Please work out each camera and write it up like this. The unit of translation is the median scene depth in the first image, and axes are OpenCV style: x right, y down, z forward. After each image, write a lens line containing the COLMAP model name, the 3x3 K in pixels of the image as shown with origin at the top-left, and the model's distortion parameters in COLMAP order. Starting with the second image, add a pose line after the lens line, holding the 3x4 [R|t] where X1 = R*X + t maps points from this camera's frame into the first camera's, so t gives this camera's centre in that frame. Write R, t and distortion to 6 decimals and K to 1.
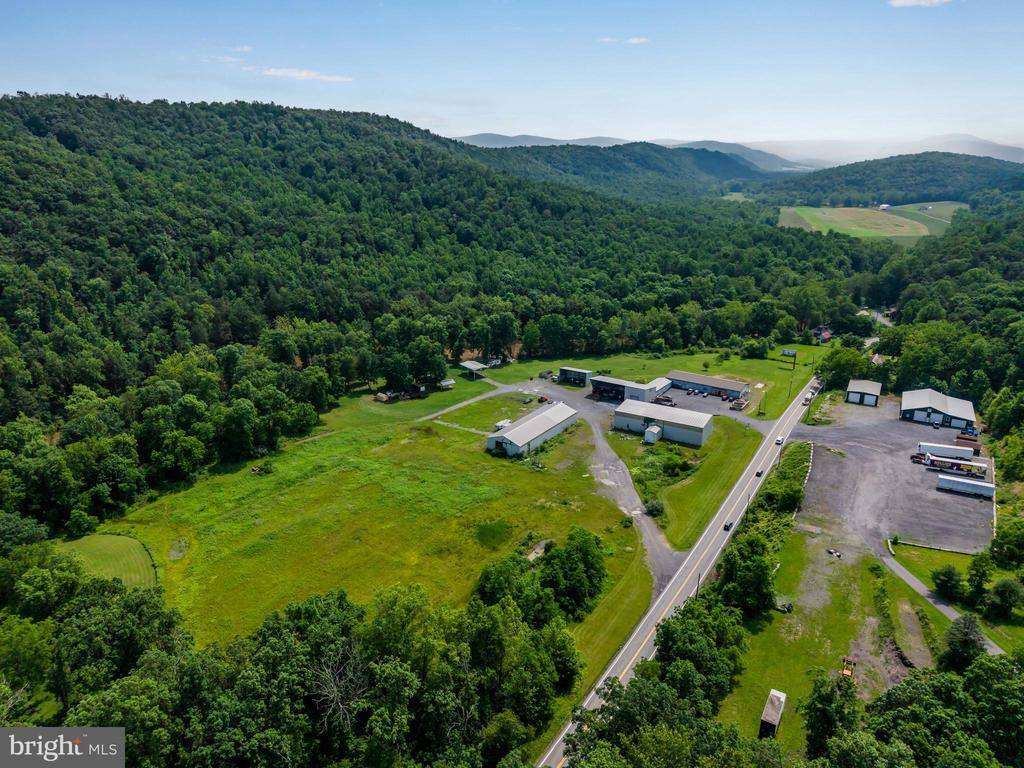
lens RADIAL K [[683.7, 0, 510.1], [0, 683.7, 381.9], [0, 0, 1]] dist [0.053695, -0.069872]
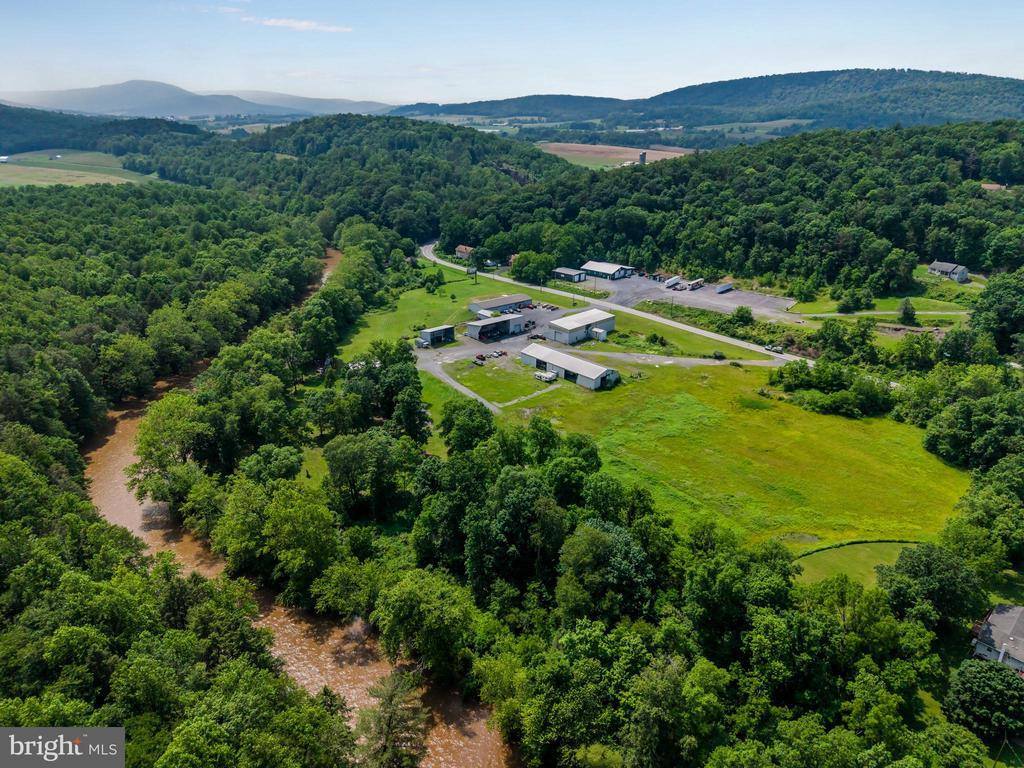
lens RADIAL K [[683.7, 0, 510.1], [0, 683.7, 381.9], [0, 0, 1]] dist [0.053695, -0.069872]
pose [[0.267419, -0.358355, 0.894466, -0.885017], [0.295035, 0.914141, 0.278030, -0.215275], [-0.917301, 0.189548, 0.350186, 0.650203]]
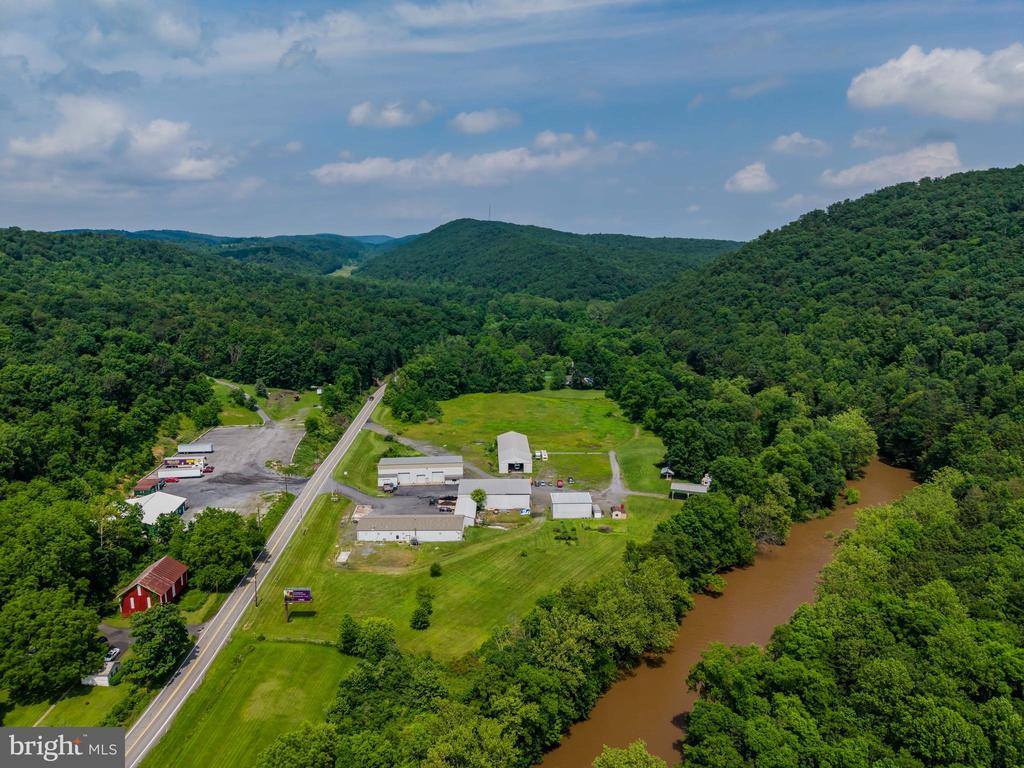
lens RADIAL K [[681.7, 0, 512.0], [0, 681.7, 384.0], [0, 0, 1]] dist [0.086288, -0.110575]
pose [[-0.812207, 0.108166, -0.573254, 0.655700], [-0.186847, 0.882659, 0.431280, -0.510845], [0.552637, 0.457399, -0.696691, 1.632942]]
